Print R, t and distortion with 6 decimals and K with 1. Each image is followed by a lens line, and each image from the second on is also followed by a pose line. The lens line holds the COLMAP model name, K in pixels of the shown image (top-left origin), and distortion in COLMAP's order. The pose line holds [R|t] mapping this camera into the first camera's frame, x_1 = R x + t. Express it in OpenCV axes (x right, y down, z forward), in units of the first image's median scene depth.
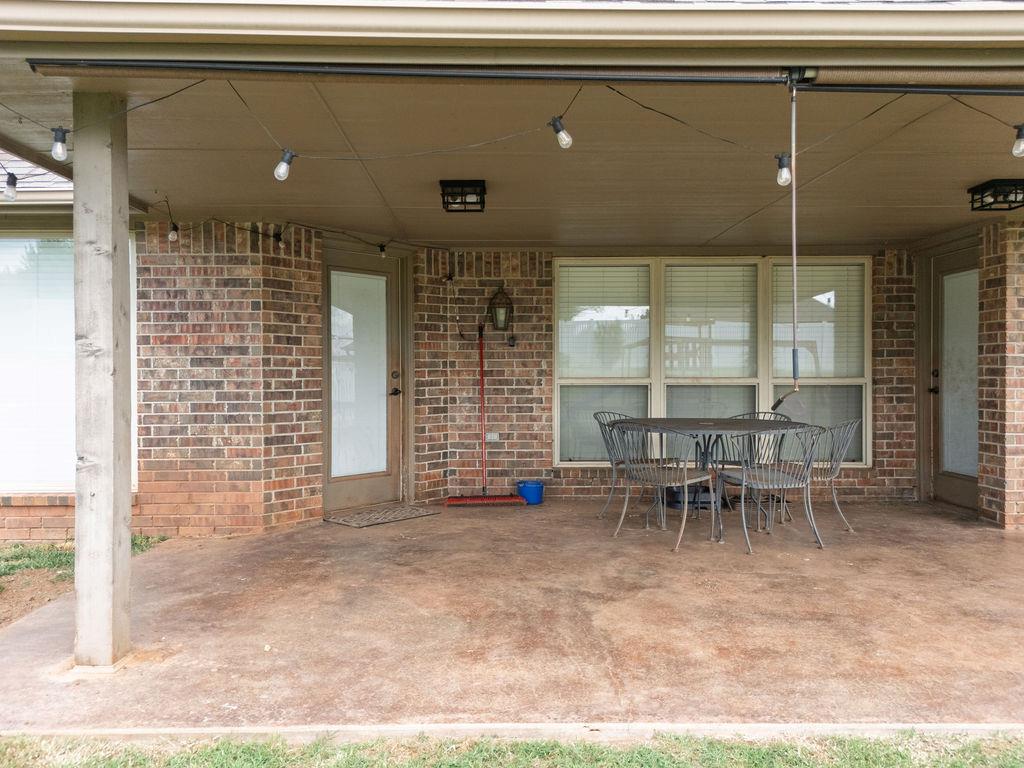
lens RADIAL K [[793.8, 0, 510.1], [0, 793.8, 378.1], [0, 0, 1]] dist [0.025820, -0.005955]
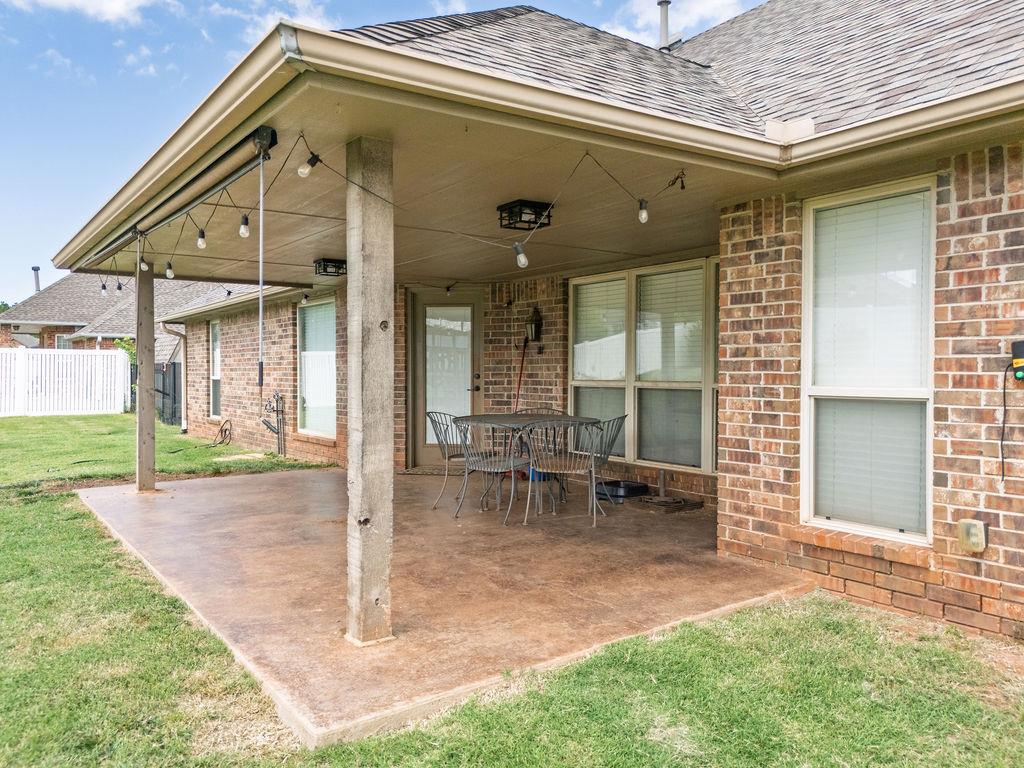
lens RADIAL K [[793.8, 0, 508.0], [0, 793.8, 389.0], [0, 0, 1]] dist [0.025820, -0.005955]
pose [[0.559431, 0.020437, -0.828625, 1.035631], [-0.007788, 0.999781, 0.019400, -0.009419], [0.828840, -0.004400, 0.559468, 0.262926]]
